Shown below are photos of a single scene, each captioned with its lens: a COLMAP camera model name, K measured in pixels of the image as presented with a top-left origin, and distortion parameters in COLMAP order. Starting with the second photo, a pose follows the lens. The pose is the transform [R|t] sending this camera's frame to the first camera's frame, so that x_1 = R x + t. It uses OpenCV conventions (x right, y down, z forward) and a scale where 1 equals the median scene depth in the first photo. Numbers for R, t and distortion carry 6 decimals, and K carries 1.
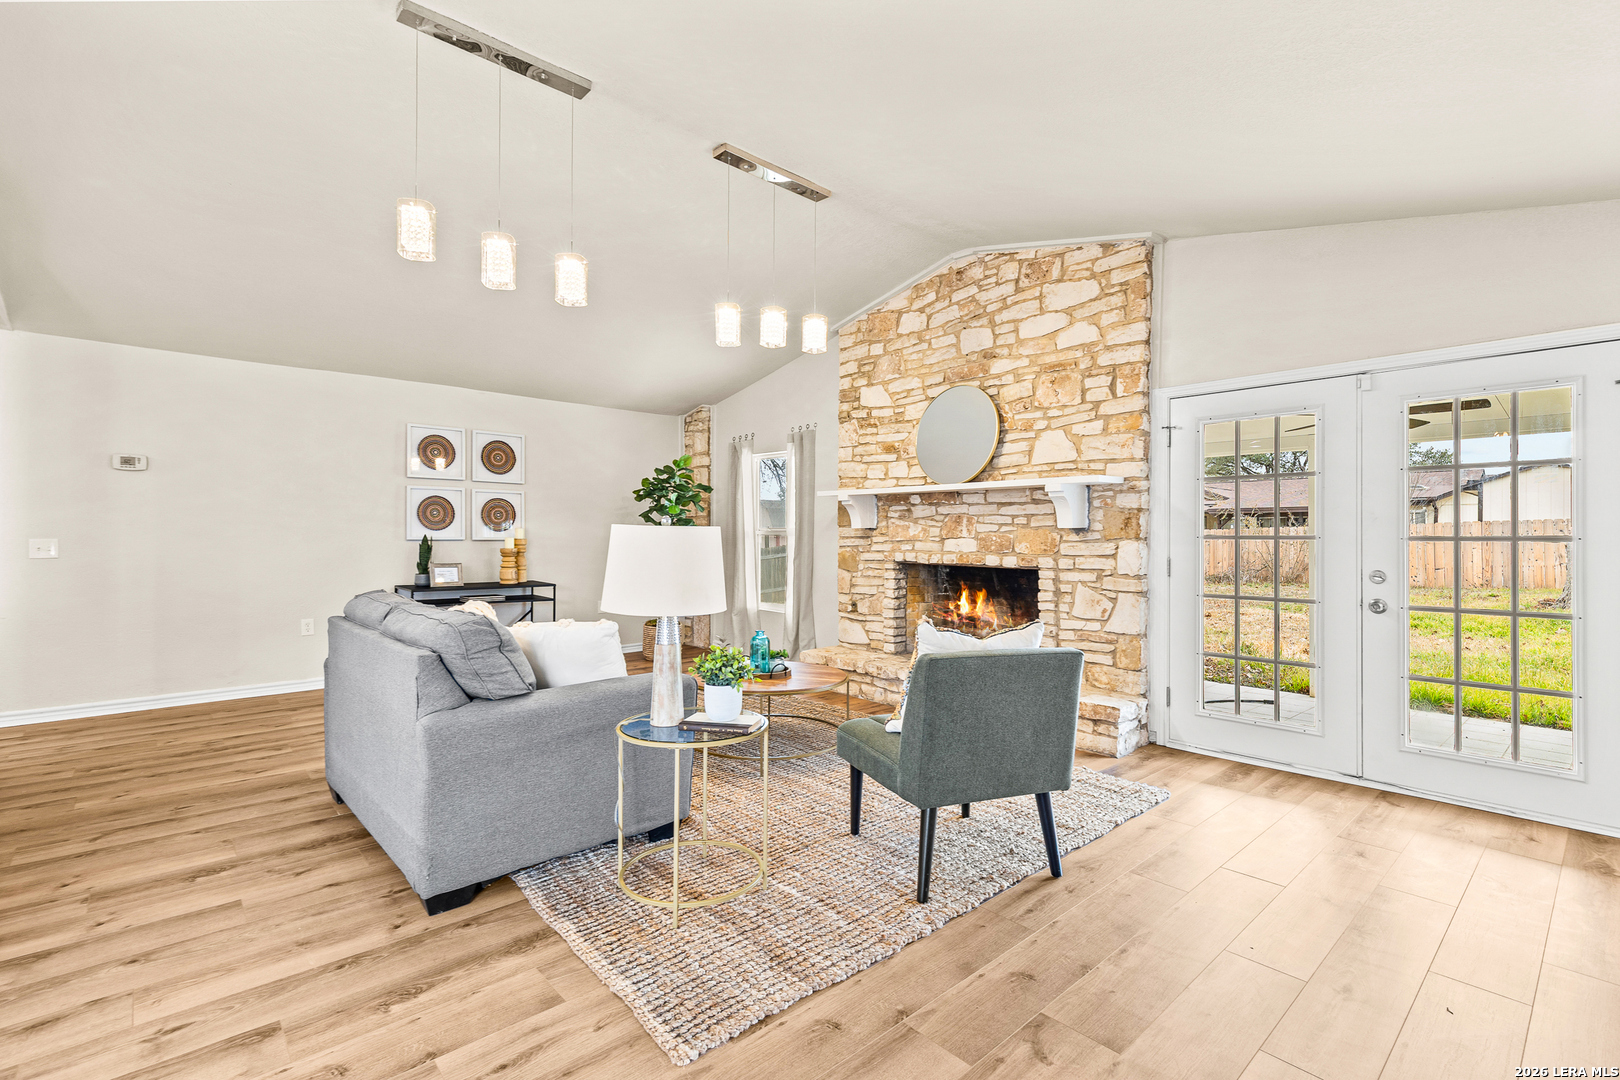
lens RADIAL K [[740.9, 0, 812.2], [0, 740.9, 537.5], [0, 0, 1]] dist [0.008338, -0.003229]
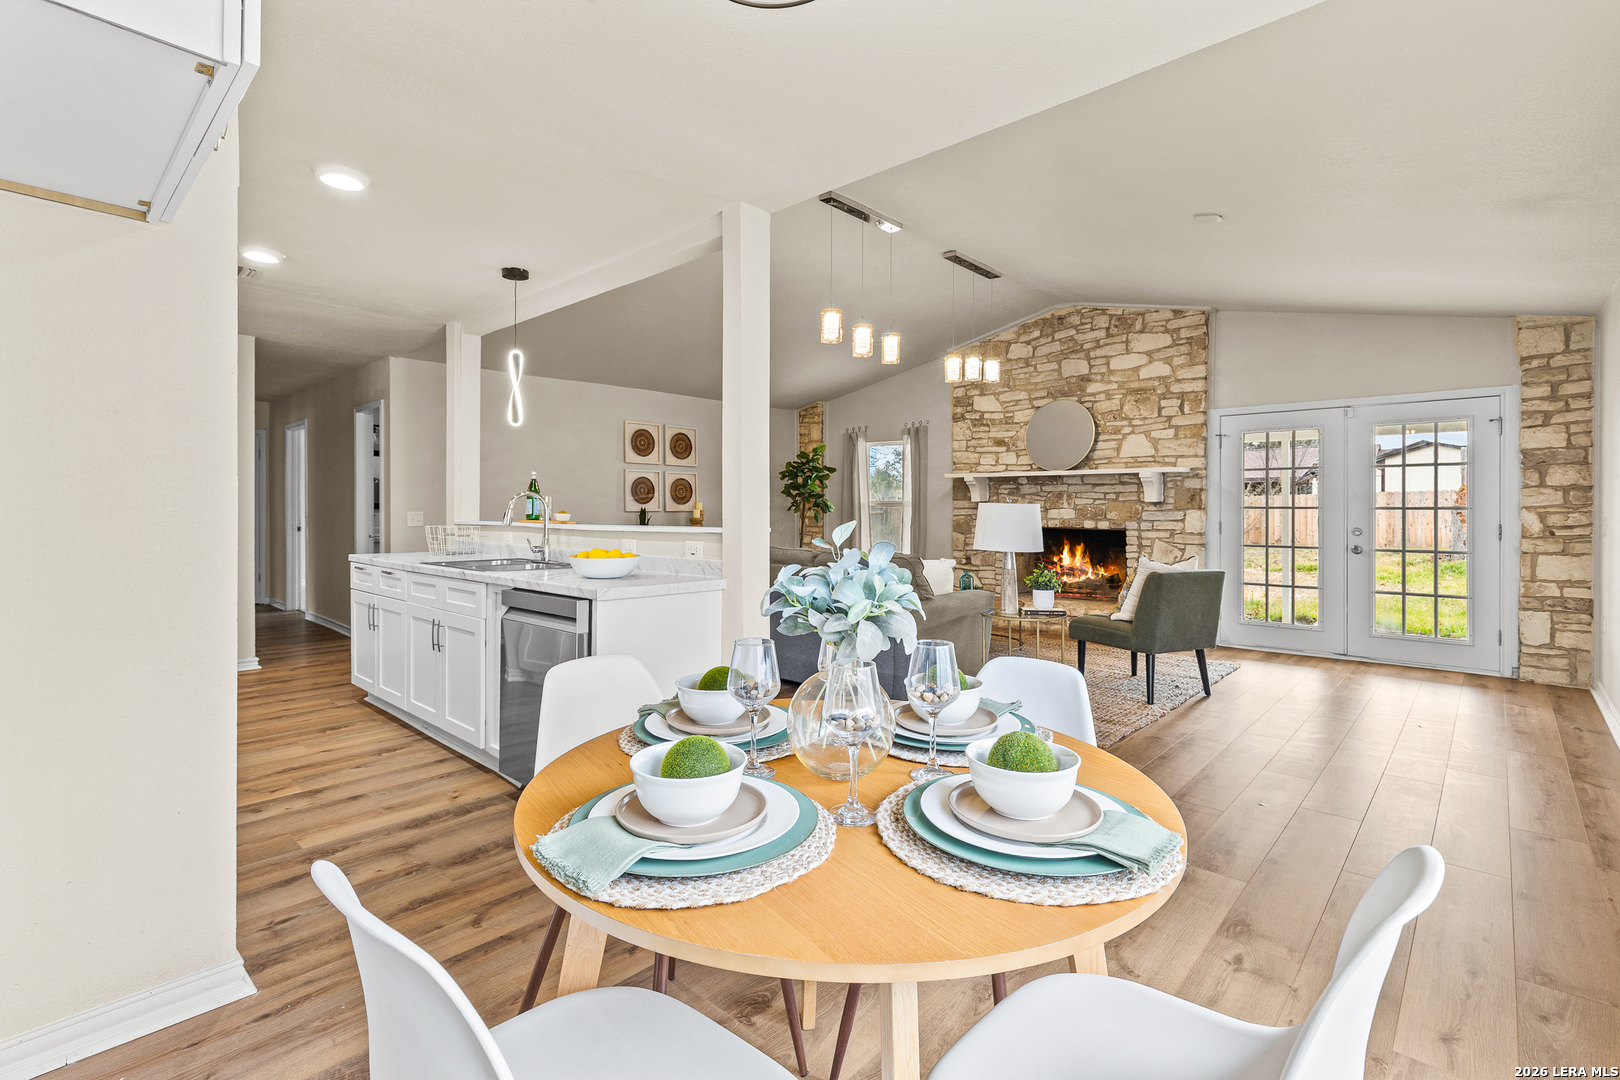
lens RADIAL K [[740.9, 0, 820.0], [0, 740.9, 512.7], [0, 0, 1]] dist [0.008338, -0.003229]
pose [[0.995875, -0.003744, 0.090657, -0.415302], [0.003114, 0.999970, 0.007085, -0.003246], [-0.090681, -0.006774, 0.995857, -0.384336]]
